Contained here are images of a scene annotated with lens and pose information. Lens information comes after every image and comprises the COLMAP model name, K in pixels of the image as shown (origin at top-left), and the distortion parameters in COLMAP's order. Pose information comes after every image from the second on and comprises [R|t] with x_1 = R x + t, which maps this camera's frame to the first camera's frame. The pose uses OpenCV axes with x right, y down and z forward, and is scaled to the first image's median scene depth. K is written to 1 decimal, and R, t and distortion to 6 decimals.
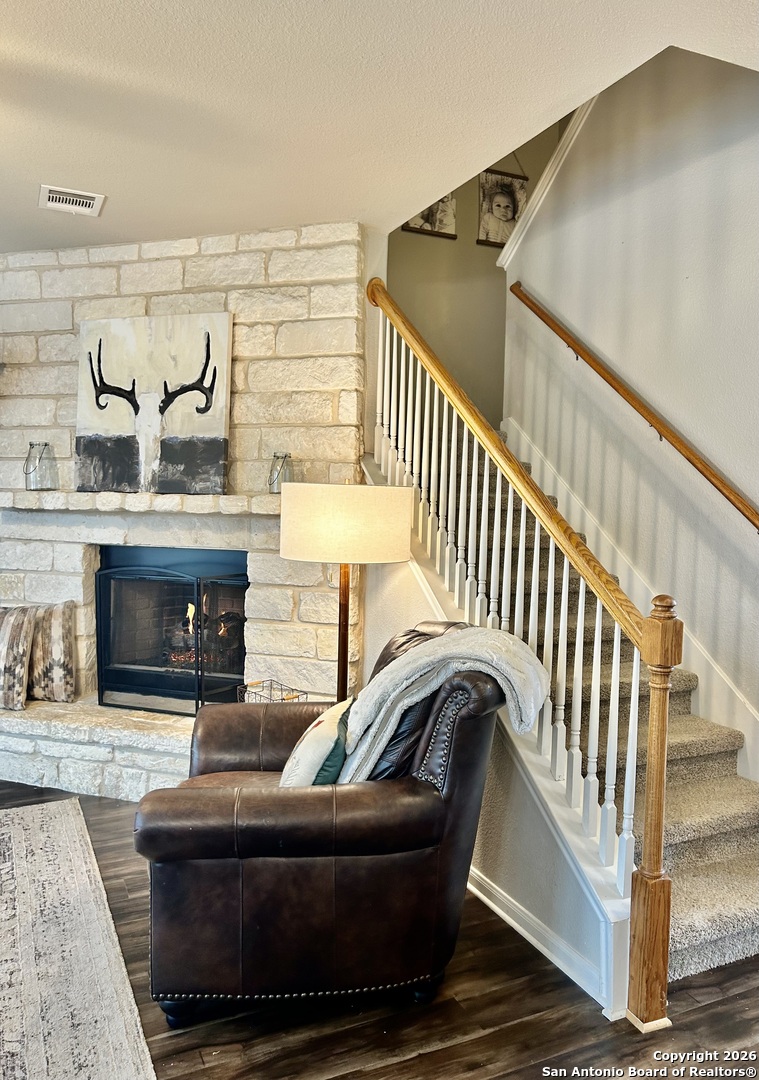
lens RADIAL K [[839.3, 0, 402.4], [0, 839.3, 547.5], [0, 0, 1]] dist [0.025318, -0.054445]
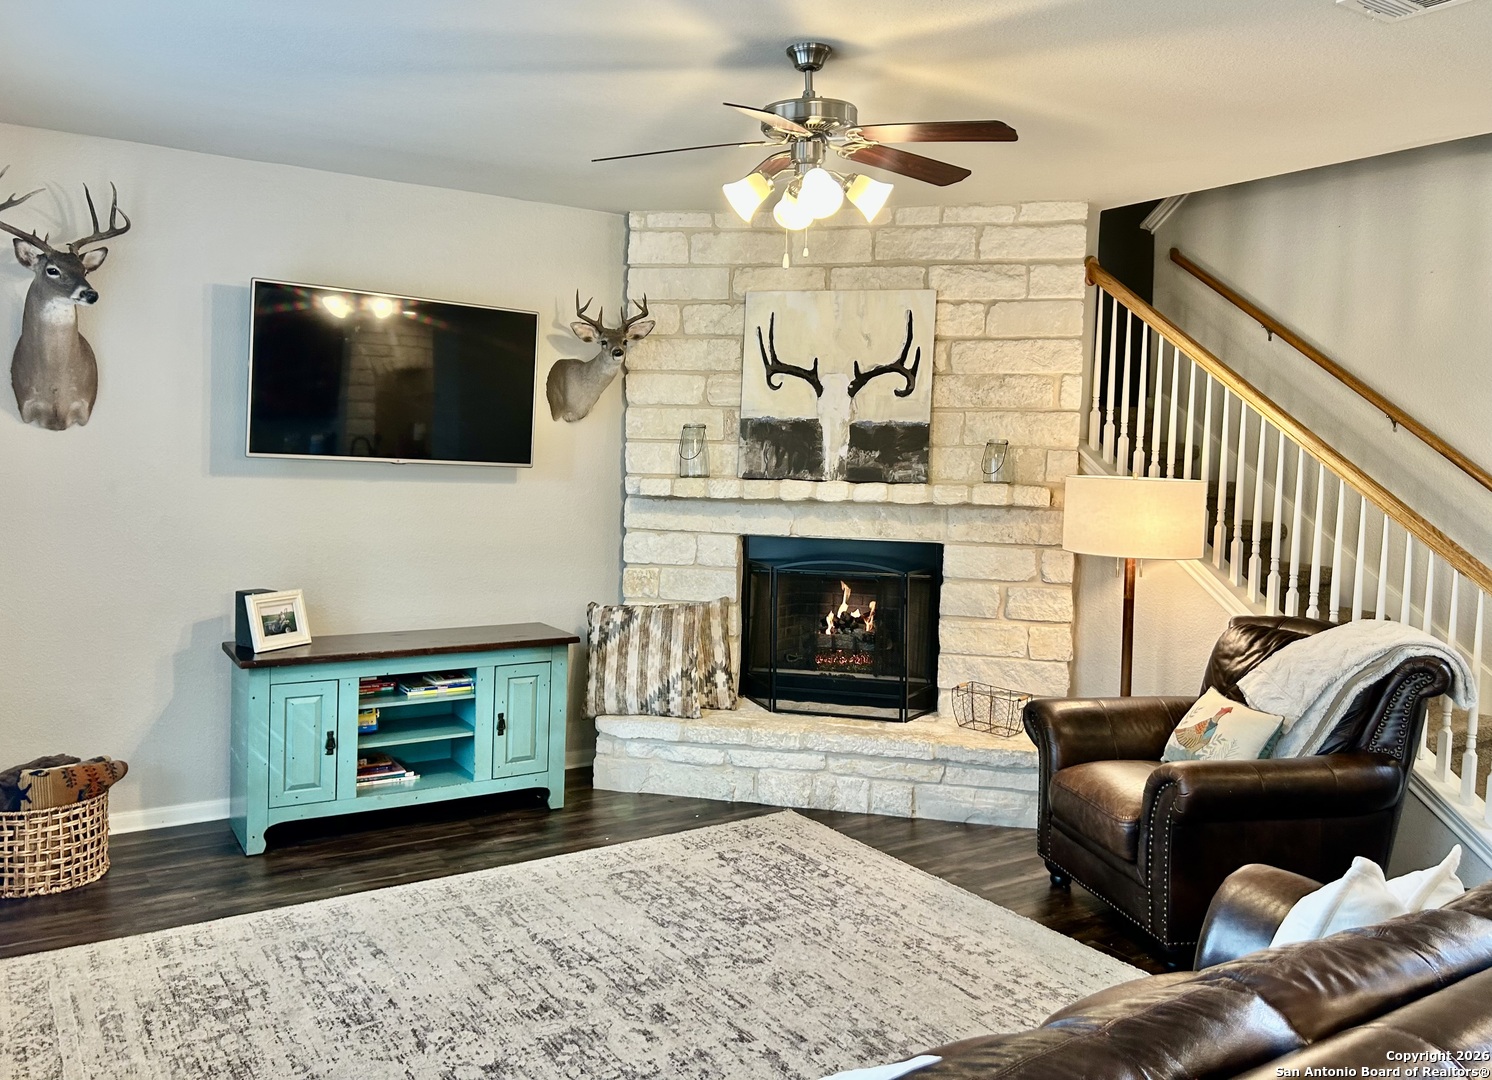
lens RADIAL K [[1191.3, 0, 711.8], [0, 1191.3, 507.4], [0, 0, 1]] dist [0.064807, -0.058753]
pose [[0.996058, -0.000191, 0.088702, -0.568929], [0.001398, 0.999907, -0.013545, -0.018496], [-0.088691, 0.013615, 0.995966, -0.303763]]
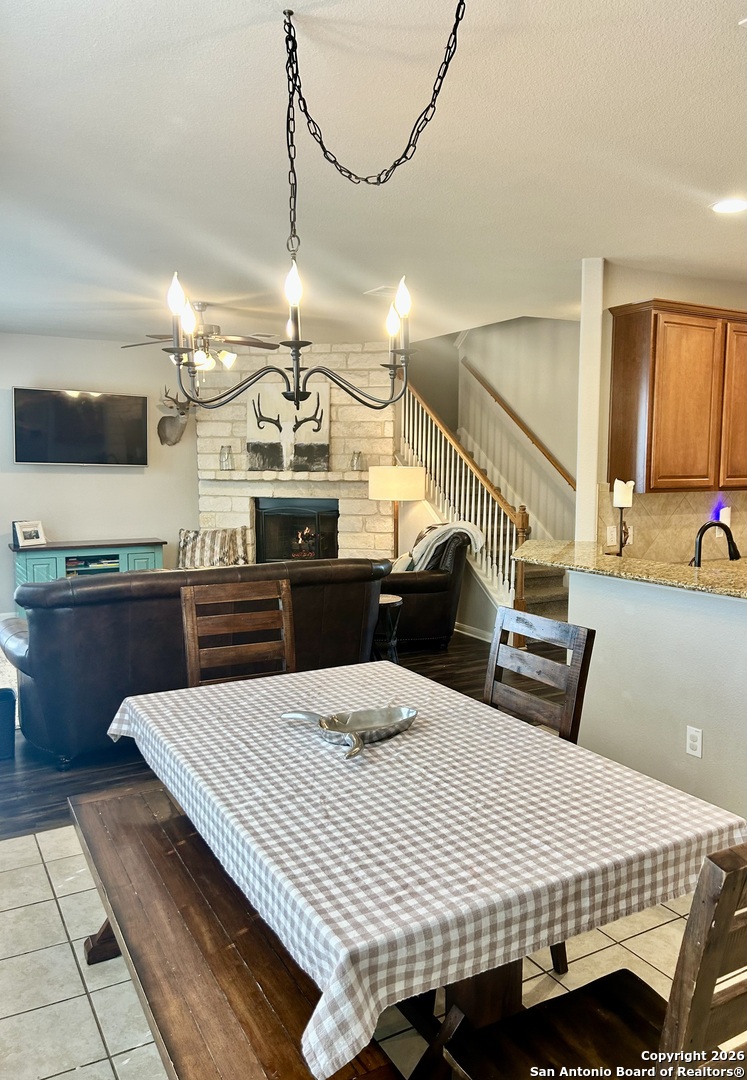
lens RADIAL K [[846.1, 0, 406.0], [0, 846.1, 564.4], [0, 0, 1]] dist [0.038646, -0.006823]
pose [[0.996079, -0.024935, 0.084882, -0.203327], [0.019530, 0.997764, 0.063926, 0.036203], [-0.086286, -0.062017, 0.994338, -1.104670]]
